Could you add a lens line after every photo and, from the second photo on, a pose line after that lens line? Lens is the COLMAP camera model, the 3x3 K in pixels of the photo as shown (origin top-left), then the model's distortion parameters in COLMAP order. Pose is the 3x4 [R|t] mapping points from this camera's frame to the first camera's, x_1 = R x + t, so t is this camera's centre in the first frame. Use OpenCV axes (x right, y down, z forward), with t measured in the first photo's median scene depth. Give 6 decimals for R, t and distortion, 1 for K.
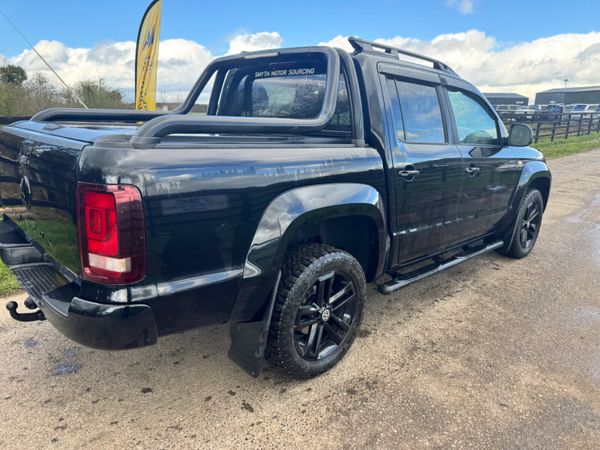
lens RADIAL K [[425.2, 0, 298.9], [0, 425.2, 221.0], [0, 0, 1]] dist [0.027471, -0.030933]
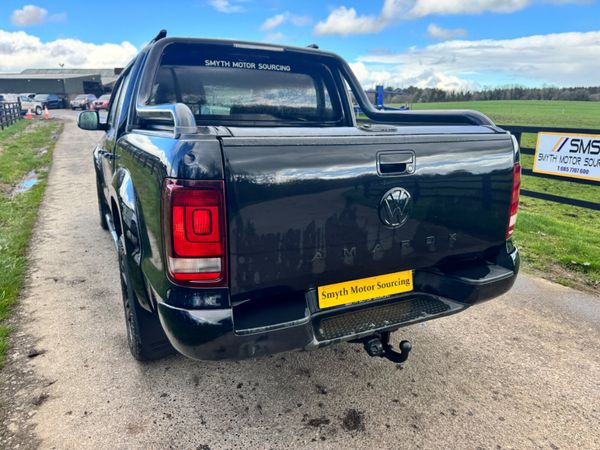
lens RADIAL K [[425.2, 0, 297.7], [0, 425.2, 227.6], [0, 0, 1]] dist [0.027471, -0.030933]
pose [[0.292804, -0.269858, 0.917302, -1.211997], [0.235207, 0.950197, 0.204457, -0.201648], [-0.926792, 0.155890, 0.341694, 0.743946]]
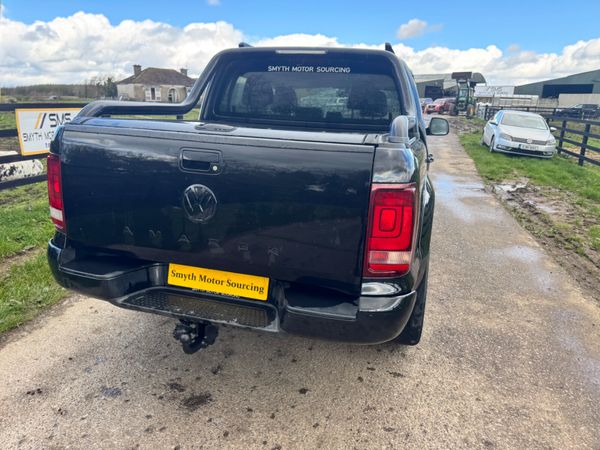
lens RADIAL K [[425.2, 0, 297.6], [0, 425.2, 222.0], [0, 0, 1]] dist [0.027471, -0.030933]
pose [[0.866564, -0.120083, 0.484404, -0.731934], [0.106314, 0.992759, 0.055915, -0.046556], [-0.487611, 0.003045, 0.873056, 0.126325]]
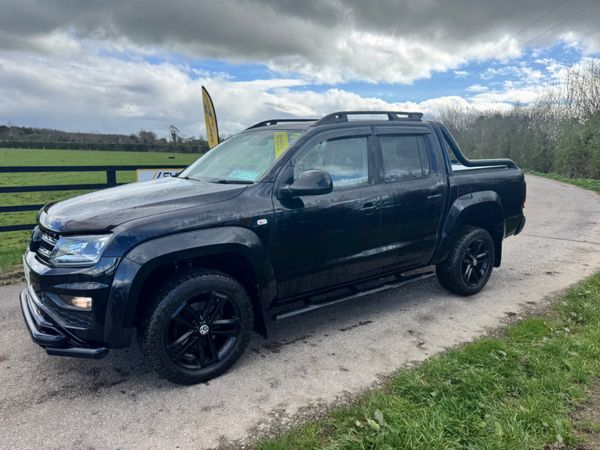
lens RADIAL K [[425.2, 0, 298.9], [0, 425.2, 223.3], [0, 0, 1]] dist [0.027471, -0.030933]
pose [[-0.989847, -0.051213, 0.132589, 0.060187], [0.007689, 0.912173, 0.409732, -0.843378], [-0.141927, 0.406592, -0.902519, 3.163285]]
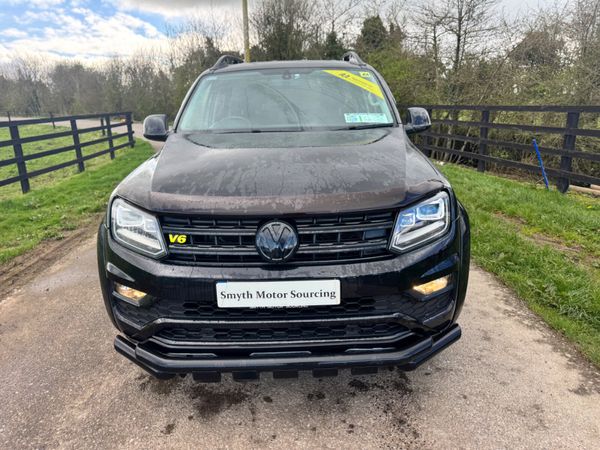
lens RADIAL K [[425.2, 0, 299.8], [0, 425.2, 223.3], [0, 0, 1]] dist [0.027471, -0.030933]
pose [[-0.701759, 0.190034, -0.686601, 1.399251], [-0.172422, 0.889809, 0.422505, -0.656821], [0.691234, 0.414882, -0.591666, 2.647946]]
